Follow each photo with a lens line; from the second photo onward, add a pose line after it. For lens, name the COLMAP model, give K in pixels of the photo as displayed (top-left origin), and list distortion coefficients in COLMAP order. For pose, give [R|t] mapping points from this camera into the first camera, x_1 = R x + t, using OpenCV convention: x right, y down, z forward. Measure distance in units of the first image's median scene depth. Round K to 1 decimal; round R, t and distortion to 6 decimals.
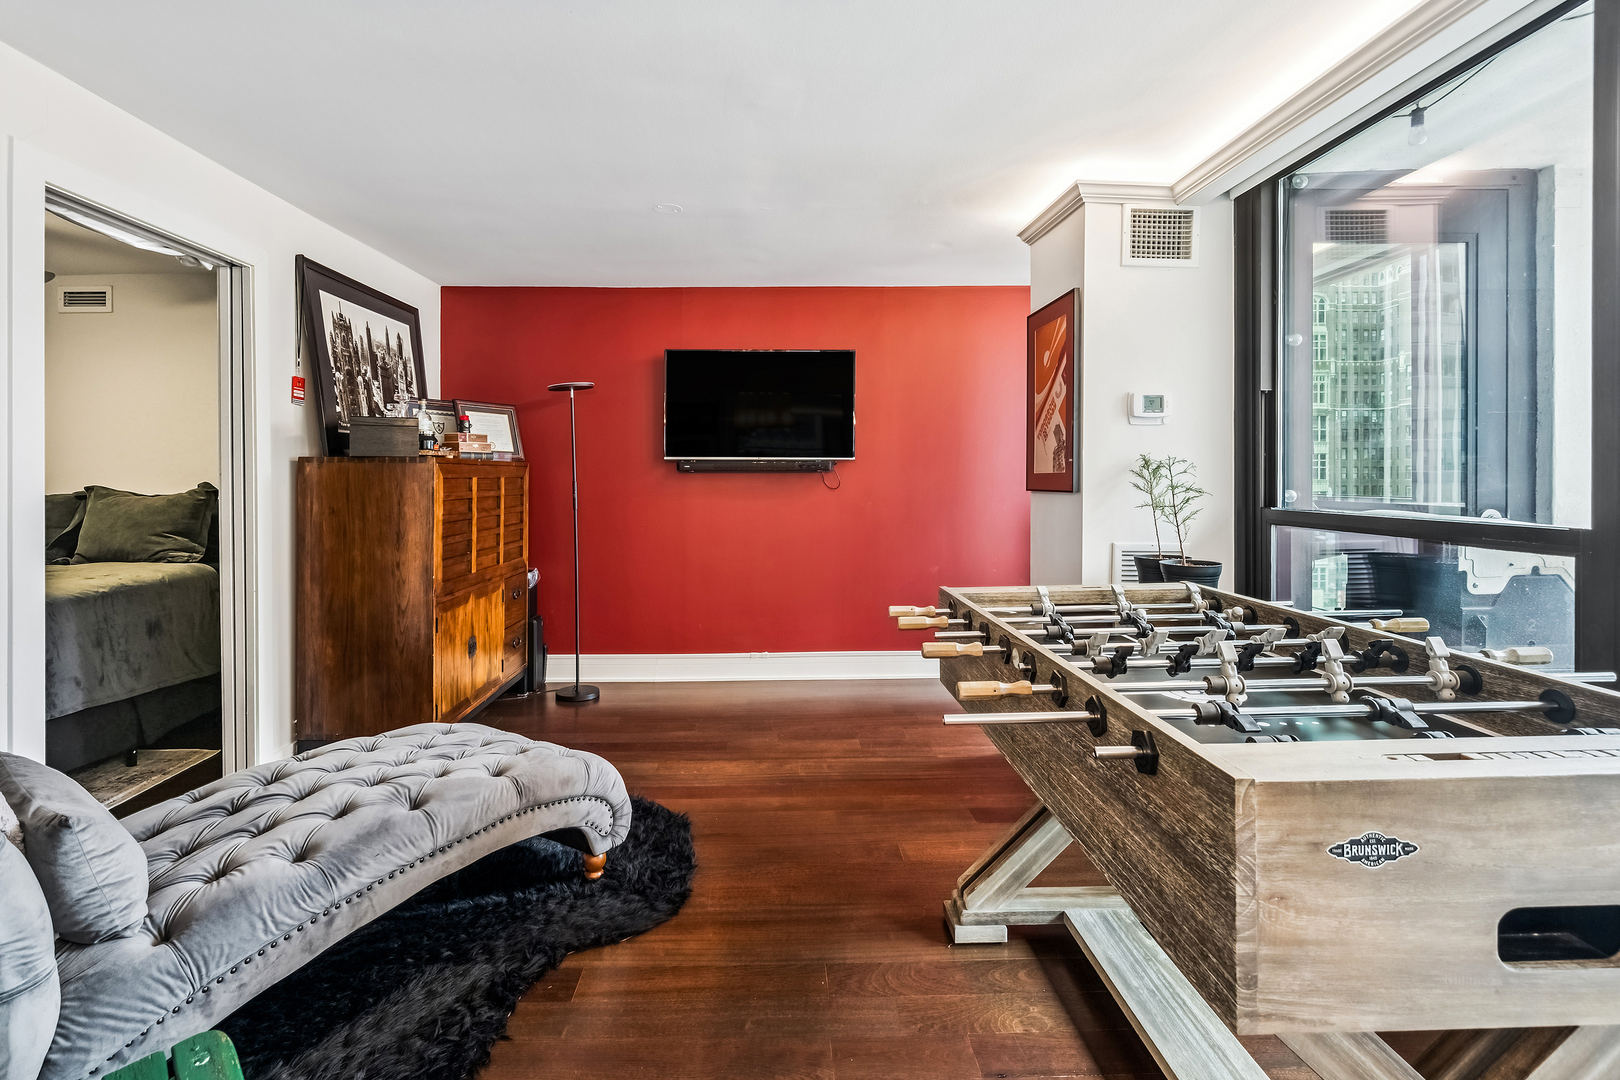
lens RADIAL K [[788.7, 0, 802.1], [0, 788.7, 476.6], [0, 0, 1]] dist [0.002065, 0.000120]
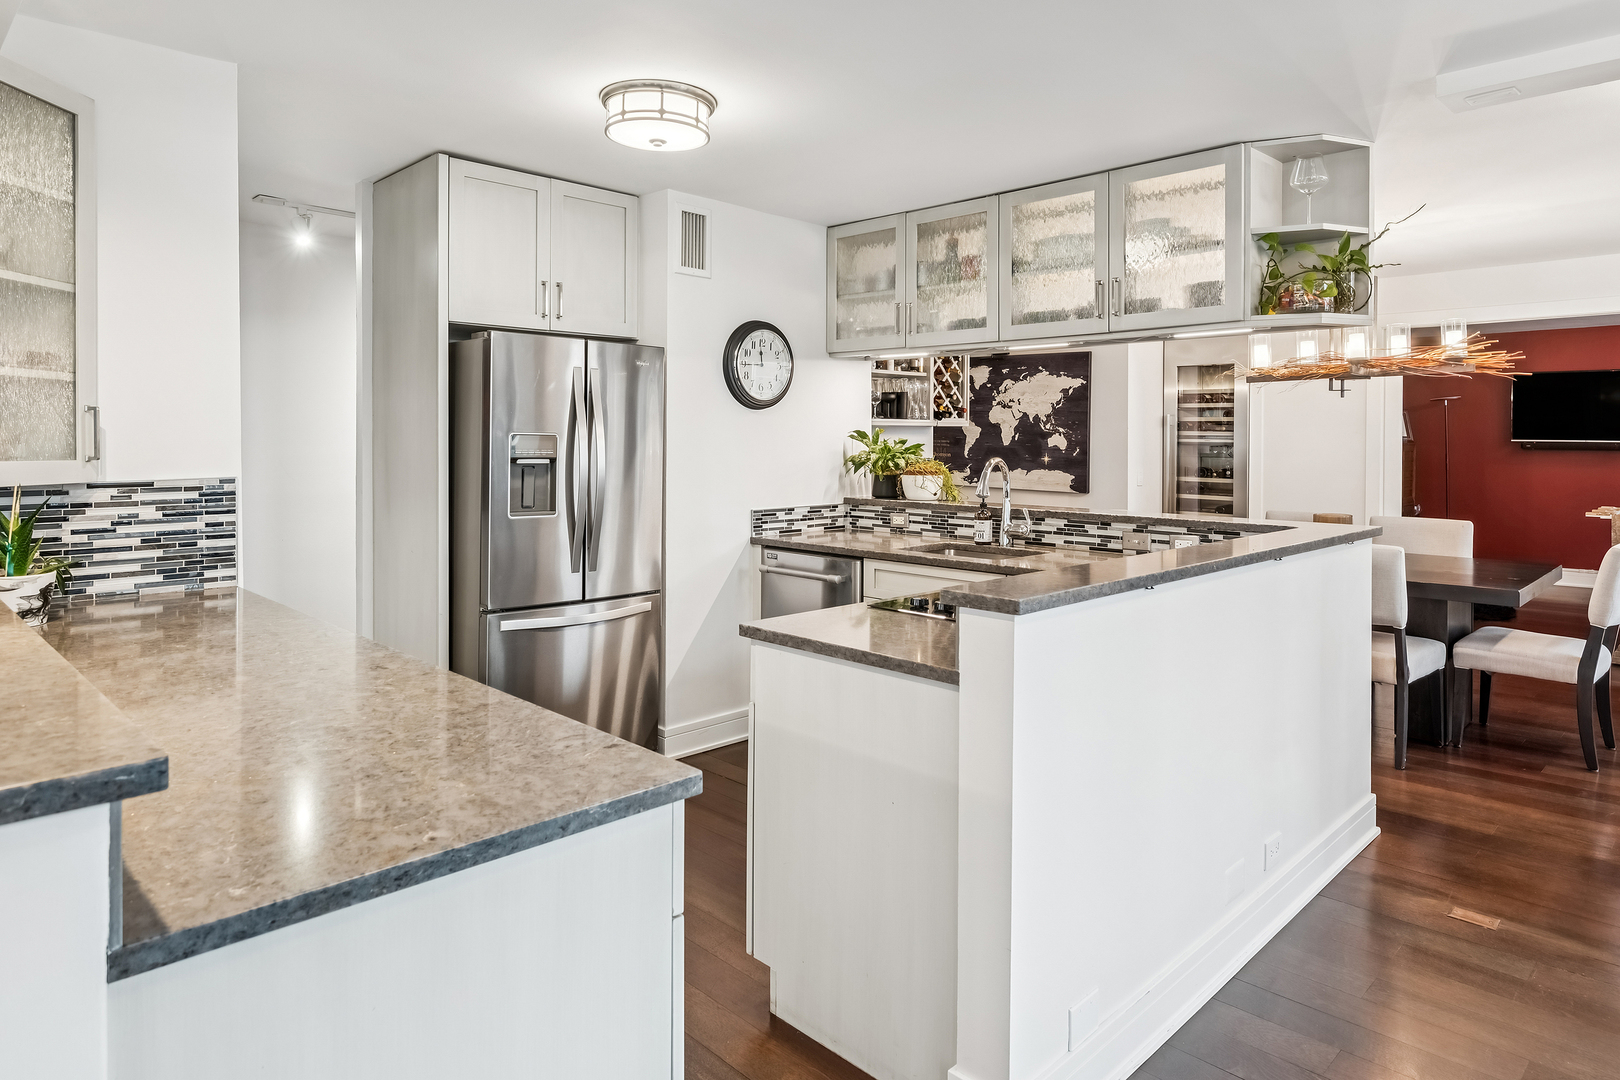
lens RADIAL K [[971.1, 0, 805.2], [0, 971.1, 454.0], [0, 0, 1]] dist [0.002767, 0.000787]
pose [[0.678269, 0.020404, -0.734530, 0.345551], [-0.008420, 0.999765, 0.019997, -0.026557], [0.734765, -0.007379, 0.678281, -1.578805]]
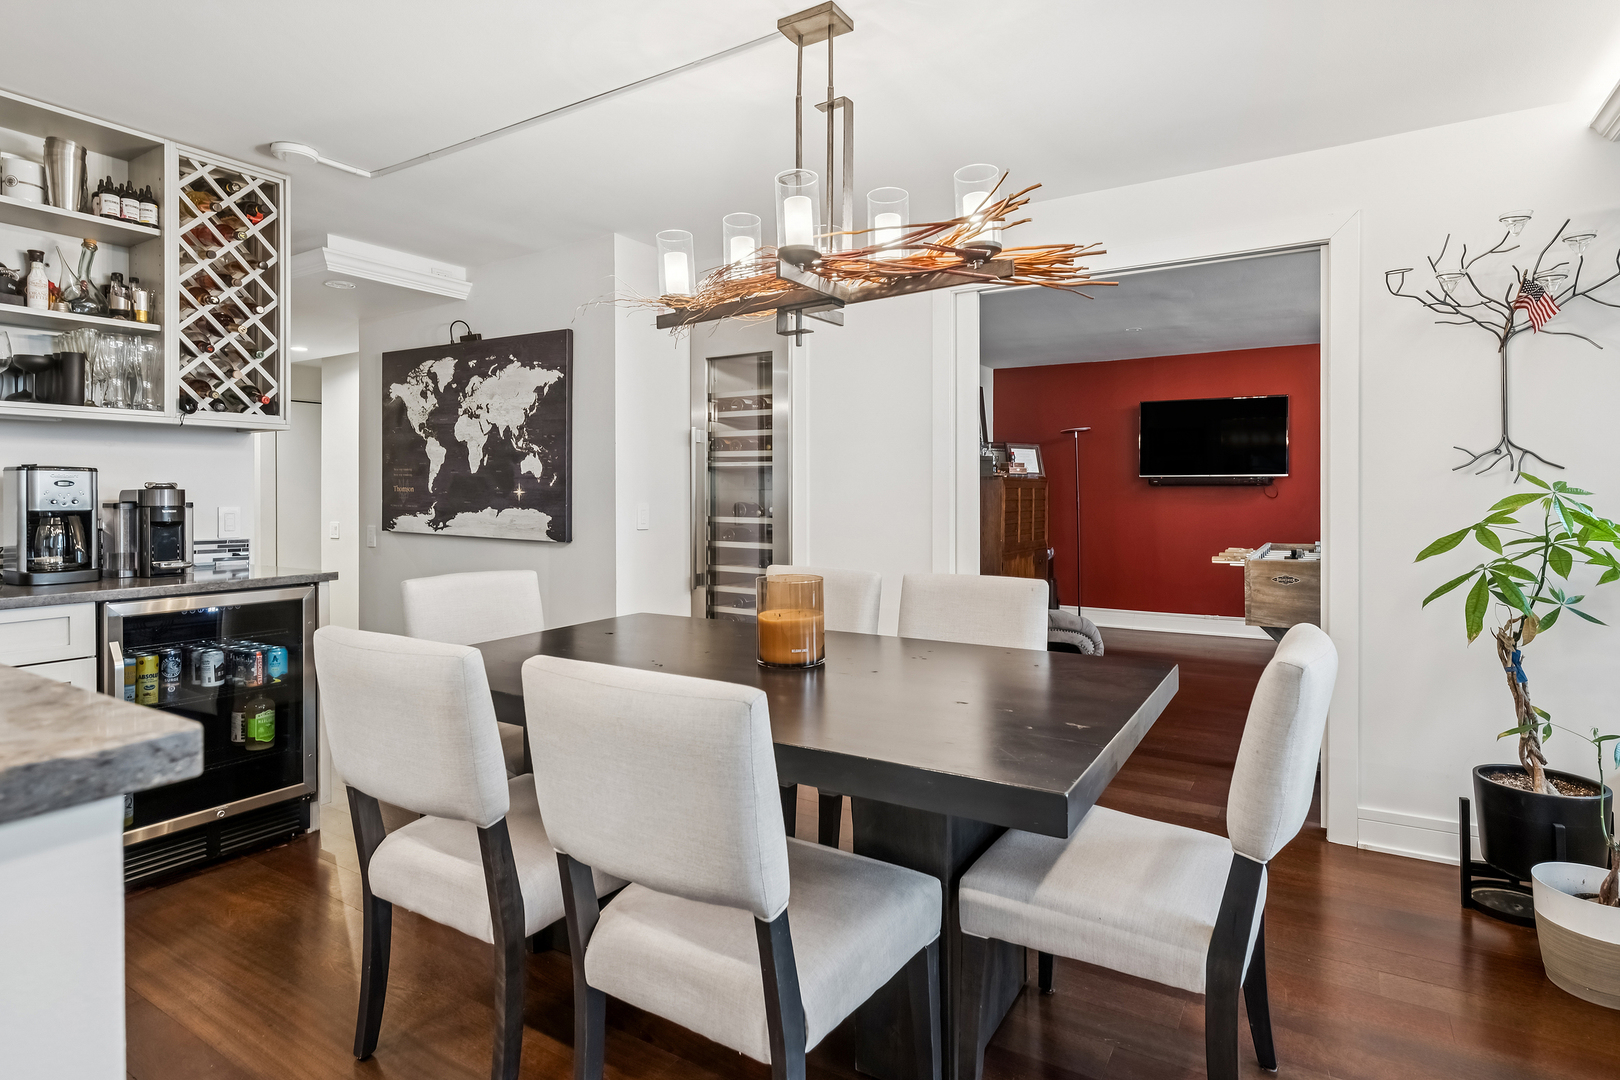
lens RADIAL K [[846.4, 0, 809.9], [0, 846.4, 493.2], [0, 0, 1]] dist [-0.002236, -0.000388]
pose [[0.831417, 0.003984, -0.555635, 0.215907], [-0.005027, 0.999987, -0.000350, 0.013500], [0.555627, 0.003084, 0.831426, -0.733418]]
